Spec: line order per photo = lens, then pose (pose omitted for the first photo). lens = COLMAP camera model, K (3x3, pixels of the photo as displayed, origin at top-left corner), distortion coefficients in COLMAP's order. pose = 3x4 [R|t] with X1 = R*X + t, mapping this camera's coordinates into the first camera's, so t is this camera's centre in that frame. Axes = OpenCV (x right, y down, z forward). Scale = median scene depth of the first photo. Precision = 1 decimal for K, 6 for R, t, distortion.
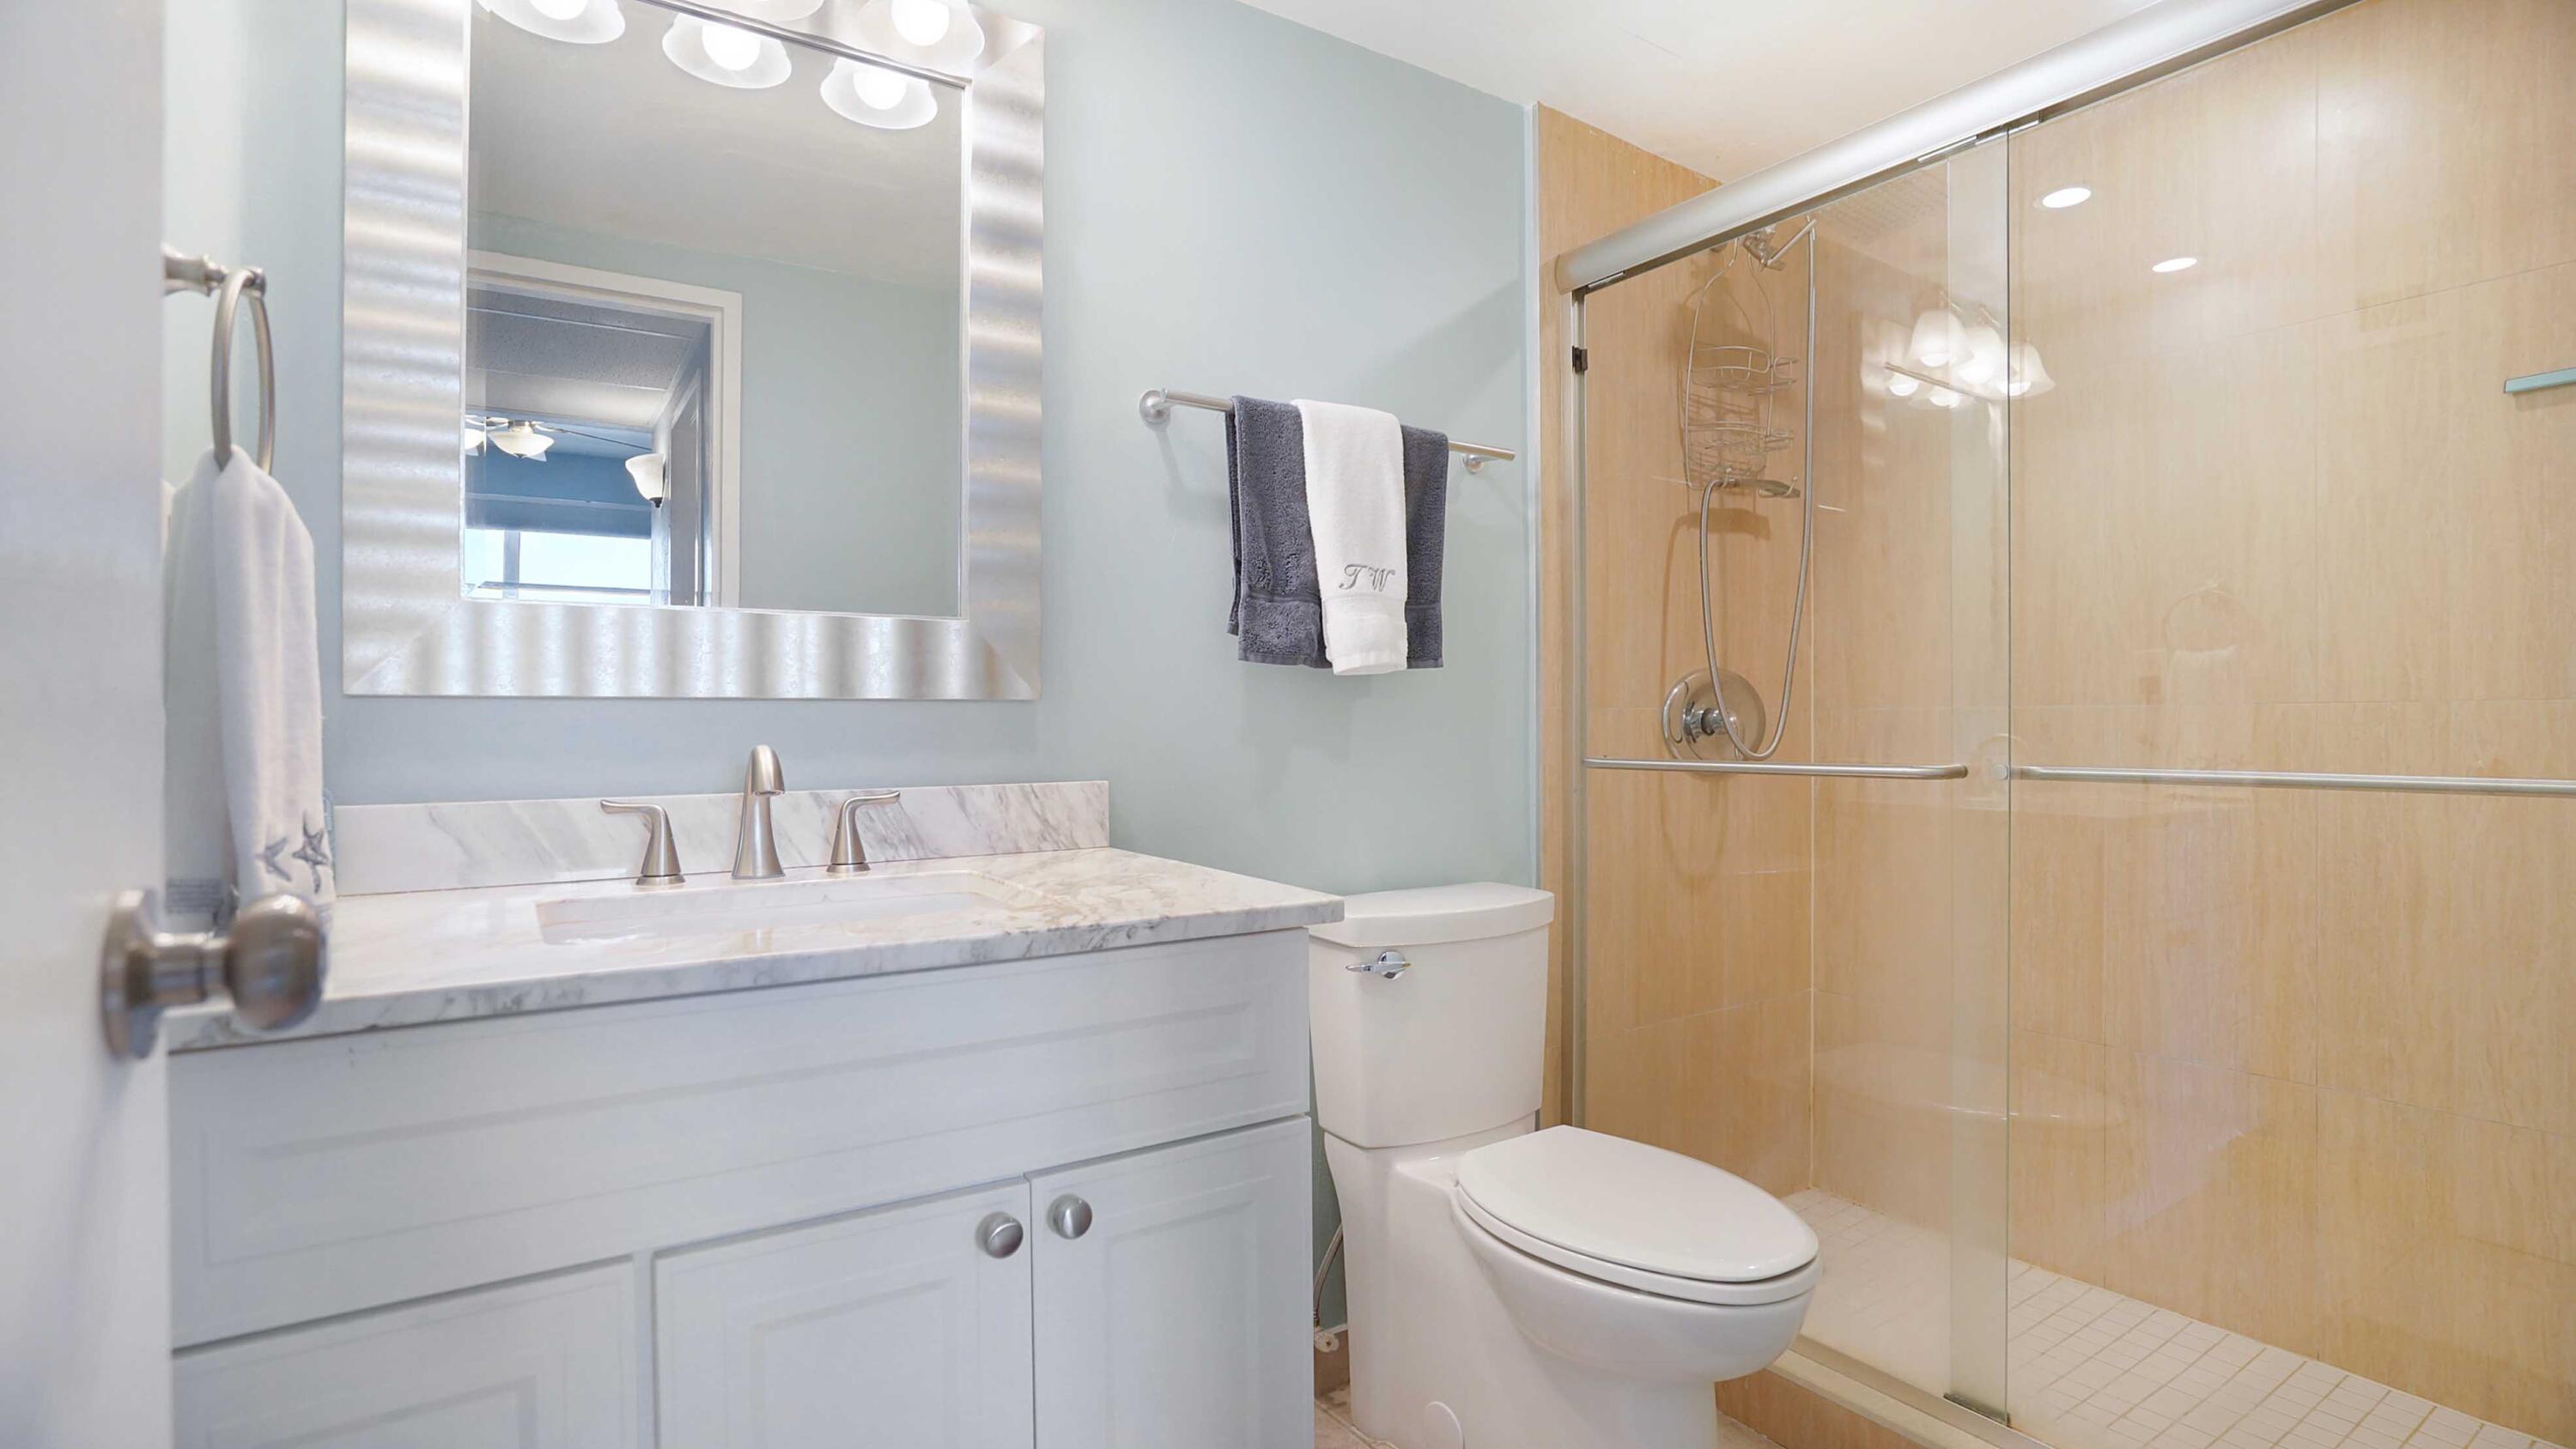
lens RADIAL K [[1216.2, 0, 1288.0], [0, 1216.2, 724.5], [0, 0, 1]] dist [-0.062811, 0.030311]
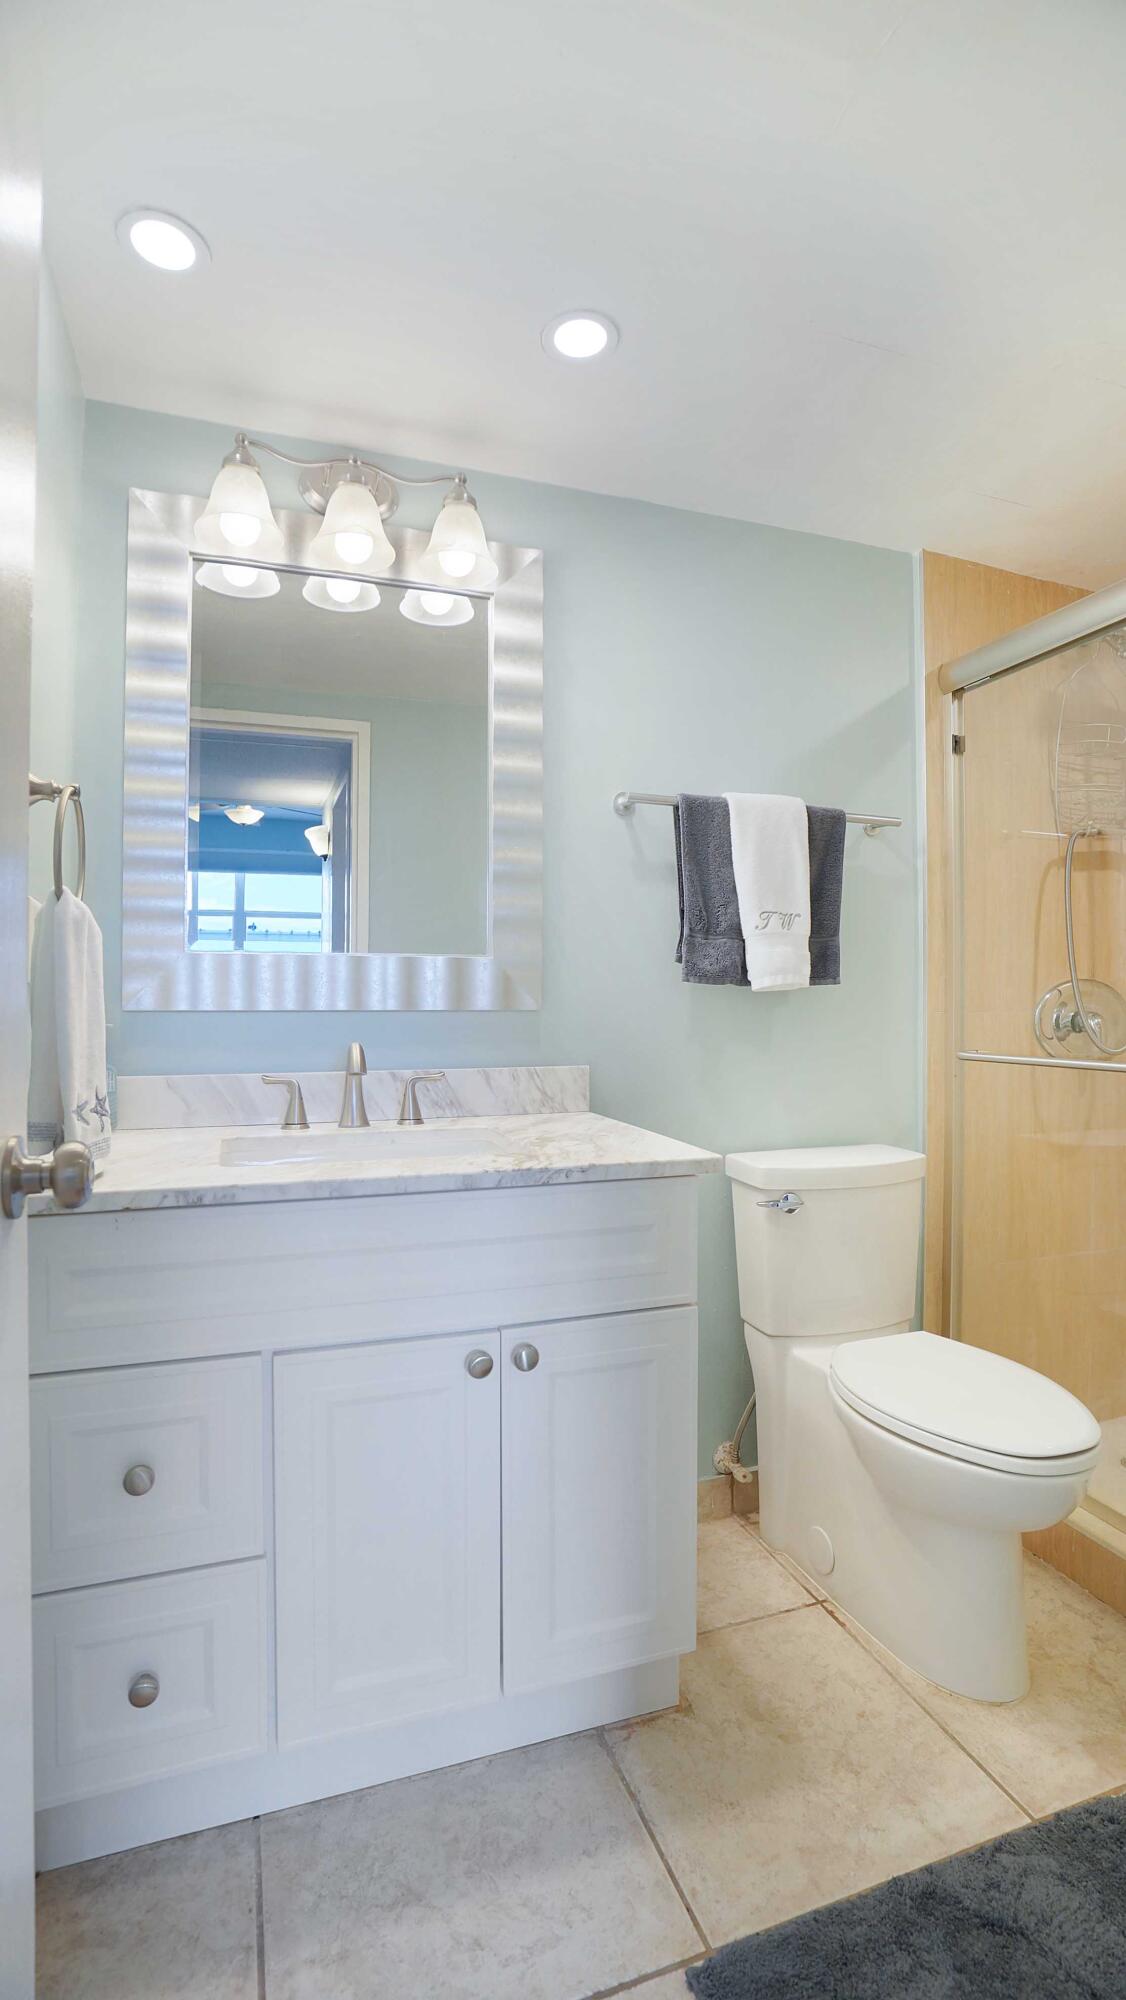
lens RADIAL K [[948.0, 0, 563.0], [0, 948.0, 1000.0], [0, 0, 1]] dist [-0.039453, 0.000003]
pose [[0.968119, 0.005127, -0.250437, 0.112039], [-0.005757, 0.999982, -0.001782, -0.031480], [0.250423, 0.003166, 0.968131, -0.108415]]
